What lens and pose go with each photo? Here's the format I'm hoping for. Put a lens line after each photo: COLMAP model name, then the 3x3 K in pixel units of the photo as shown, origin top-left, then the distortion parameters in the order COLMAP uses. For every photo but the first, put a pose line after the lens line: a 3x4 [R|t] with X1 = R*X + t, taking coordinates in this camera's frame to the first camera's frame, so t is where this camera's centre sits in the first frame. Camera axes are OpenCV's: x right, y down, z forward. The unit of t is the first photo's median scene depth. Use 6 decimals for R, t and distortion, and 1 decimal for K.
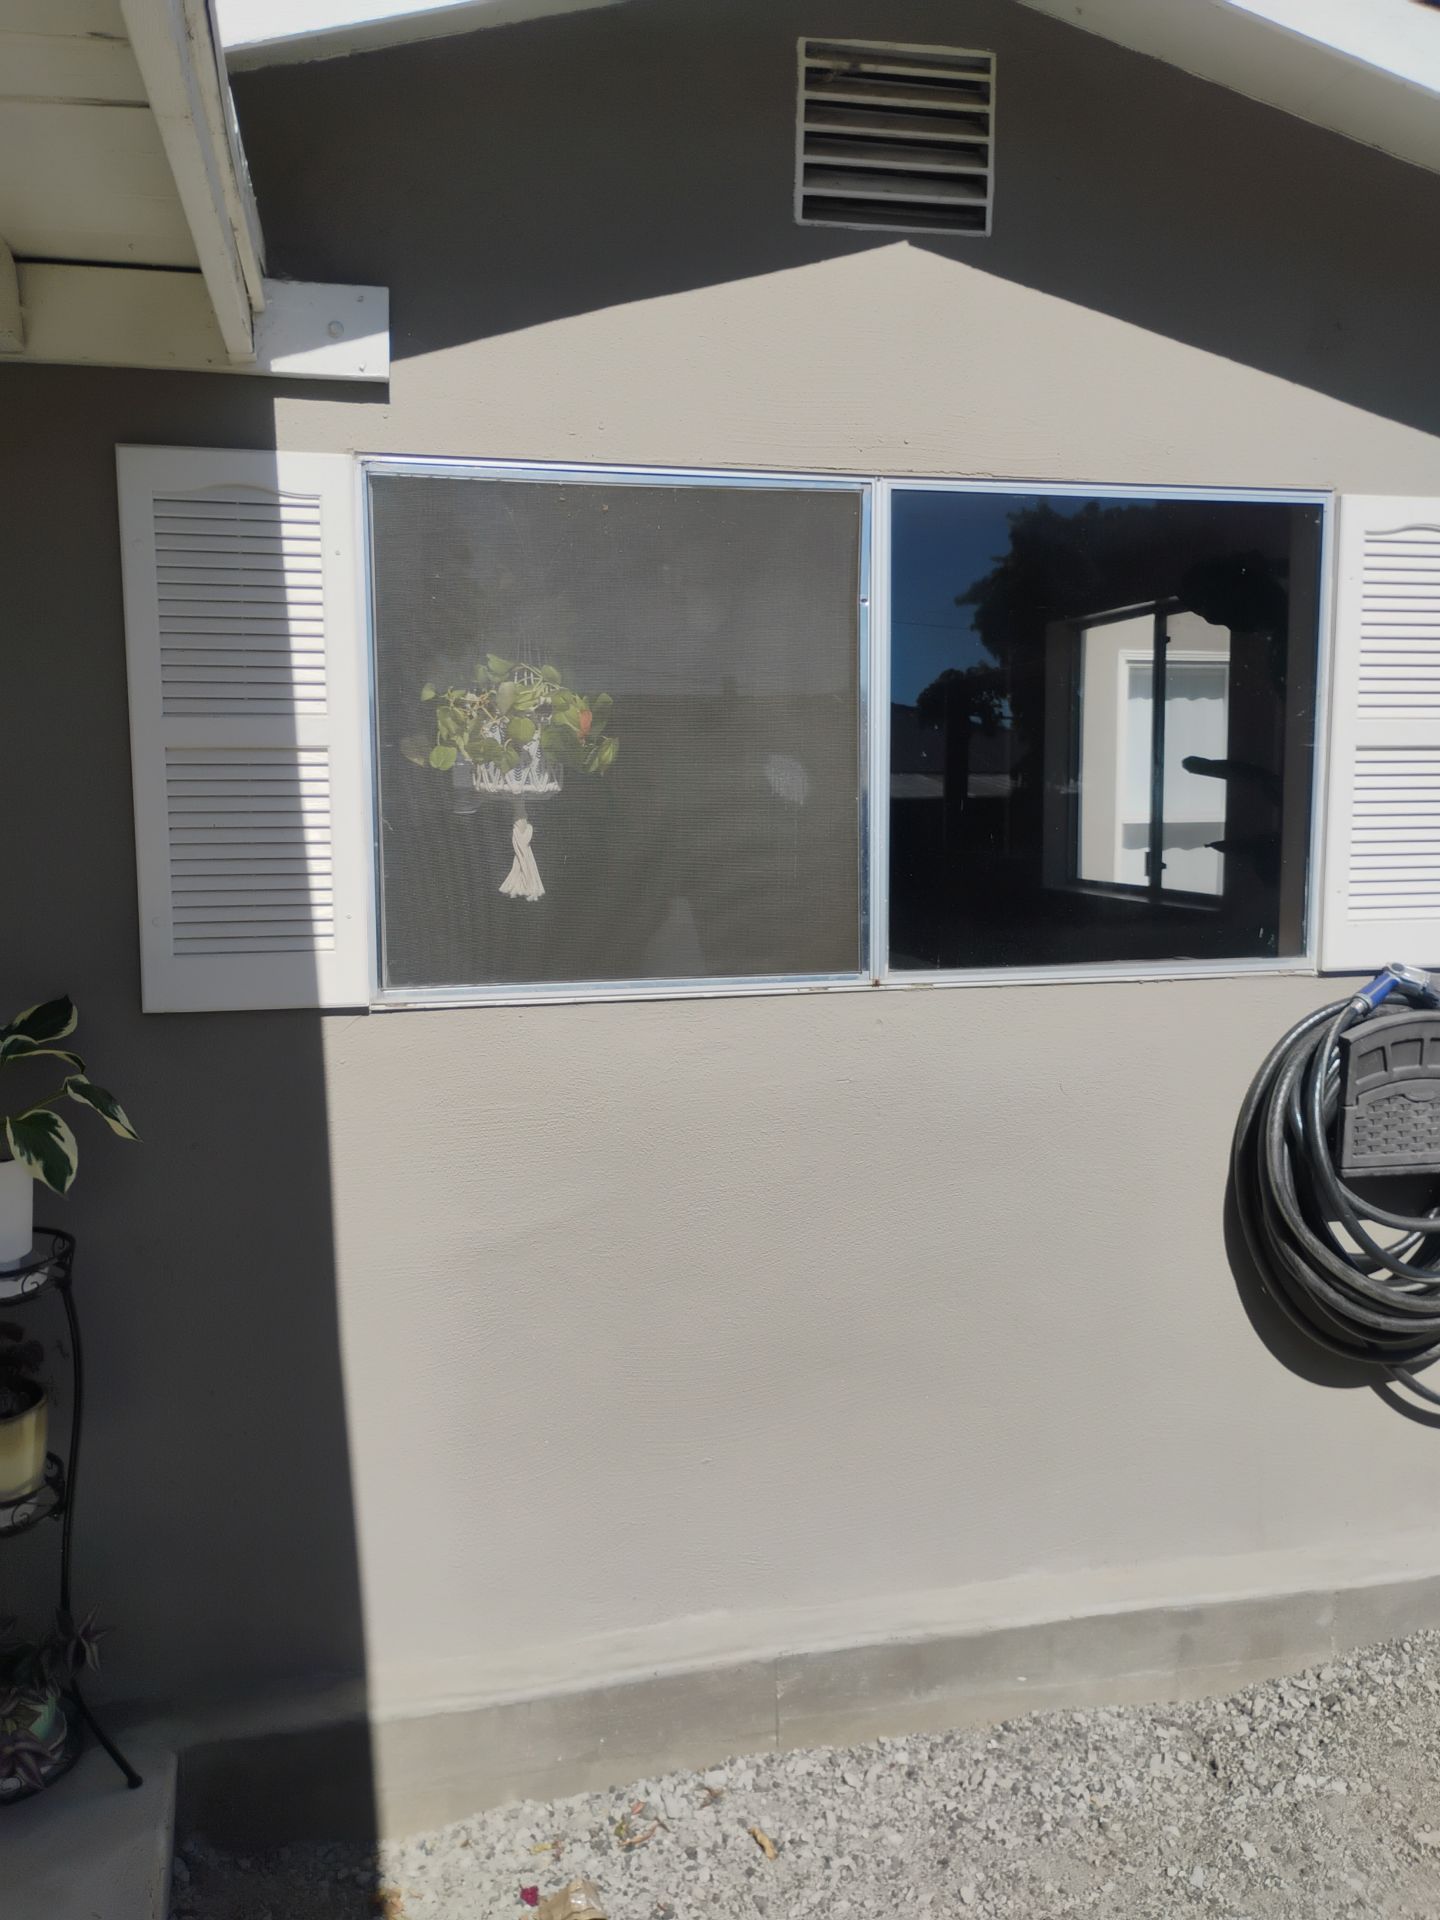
lens RADIAL K [[1500.2, 0, 720.0], [0, 1500.2, 960.0], [0, 0, 1]] dist [0.000893, -0.004620]
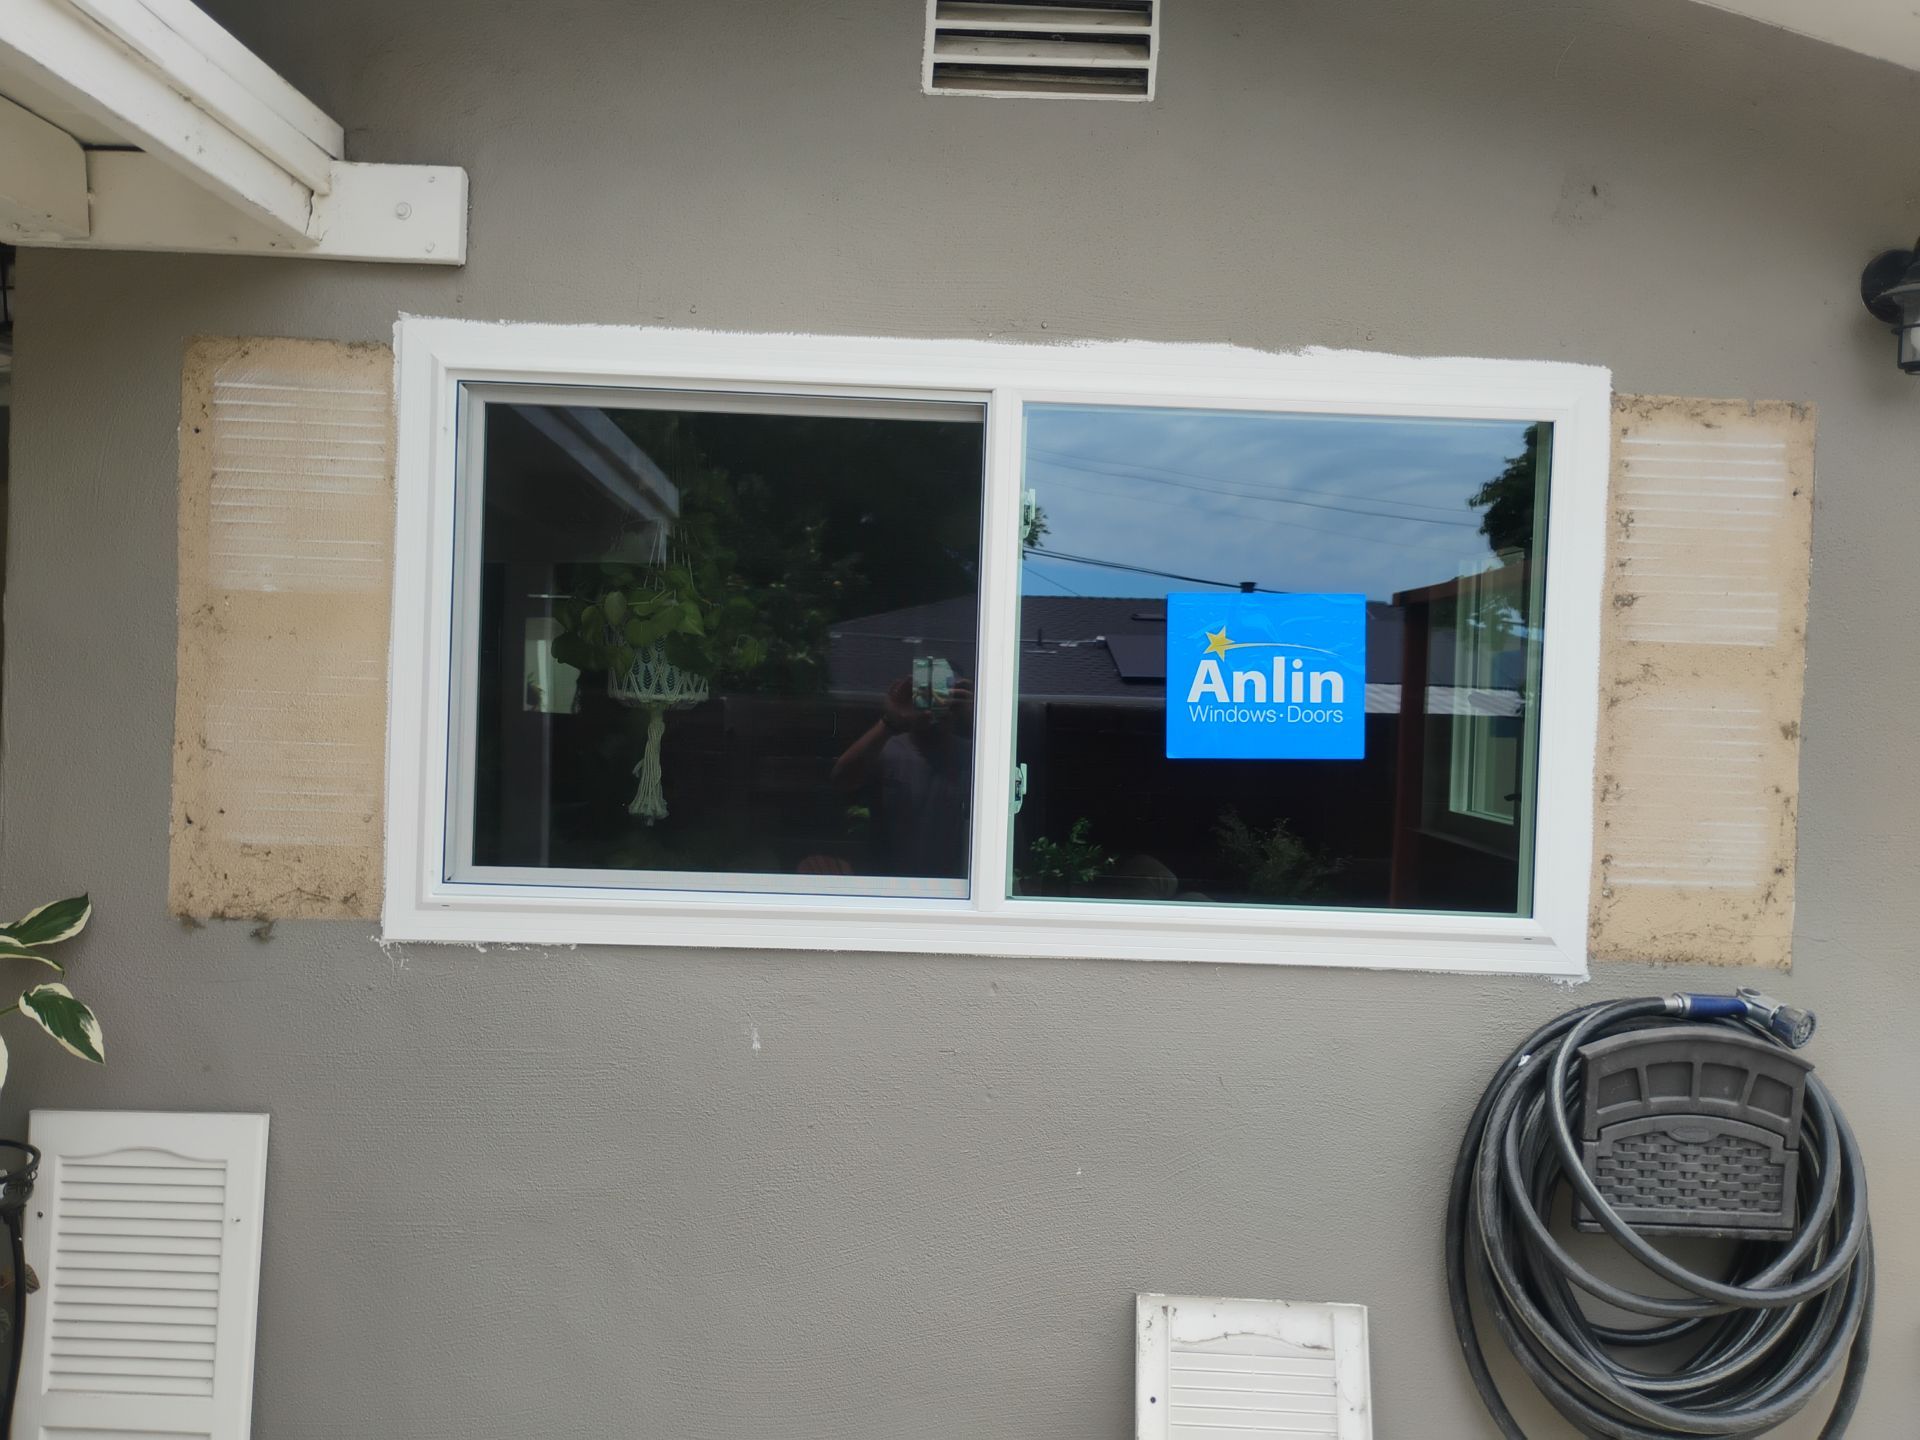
lens RADIAL K [[1514.4, 0, 960.0], [0, 1514.4, 720.0], [0, 0, 1]] dist [0.010436, -0.004138]
pose [[0.978938, 0.049160, -0.198151, 0.245486], [-0.066113, 0.994611, -0.079867, -0.038927], [0.193157, 0.091285, 0.976912, 0.130859]]
